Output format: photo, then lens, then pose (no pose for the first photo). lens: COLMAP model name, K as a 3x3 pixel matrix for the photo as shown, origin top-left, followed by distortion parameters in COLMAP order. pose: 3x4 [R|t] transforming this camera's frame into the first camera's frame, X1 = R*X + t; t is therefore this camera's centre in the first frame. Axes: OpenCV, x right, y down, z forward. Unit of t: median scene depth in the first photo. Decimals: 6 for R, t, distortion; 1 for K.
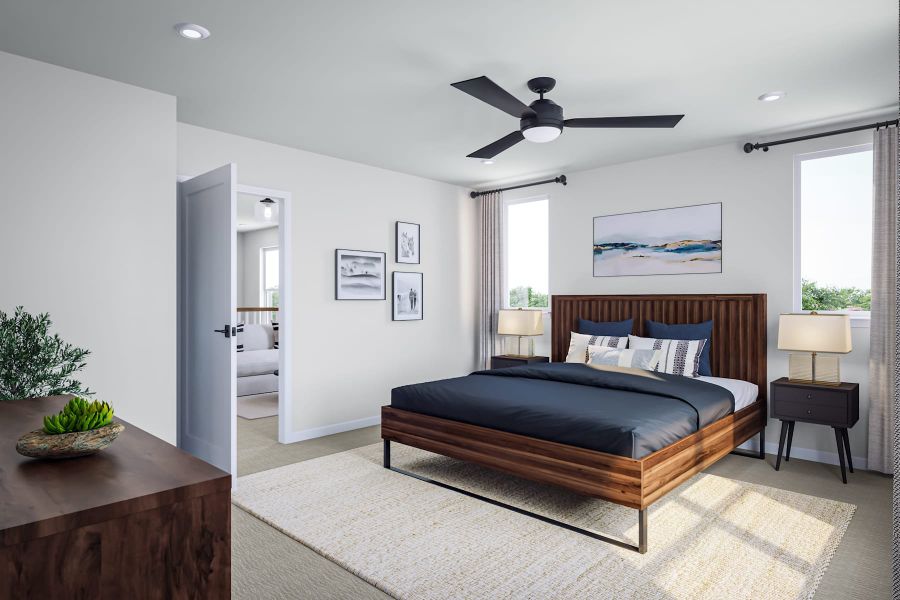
lens RADIAL K [[534.4, 0, 449.0], [0, 534.4, 301.0], [0, 0, 1]] dist [-0.002524, 0.002870]
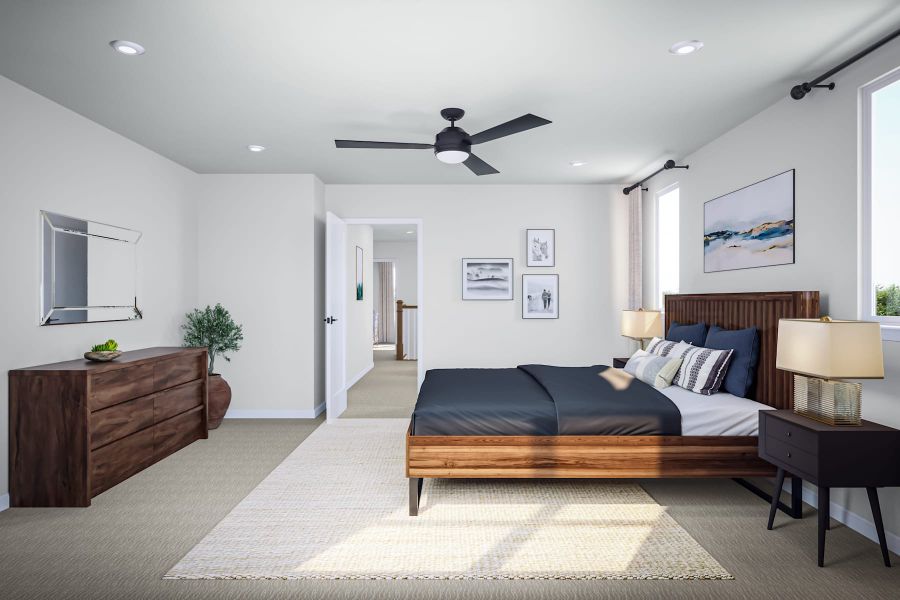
lens RADIAL K [[534.4, 0, 449.8], [0, 534.4, 300.1], [0, 0, 1]] dist [-0.002524, 0.002870]
pose [[0.691702, -0.000031, -0.722183, 0.635030], [-0.001671, 0.999997, -0.001643, 0.000307], [0.722181, 0.002343, 0.691700, 0.124297]]
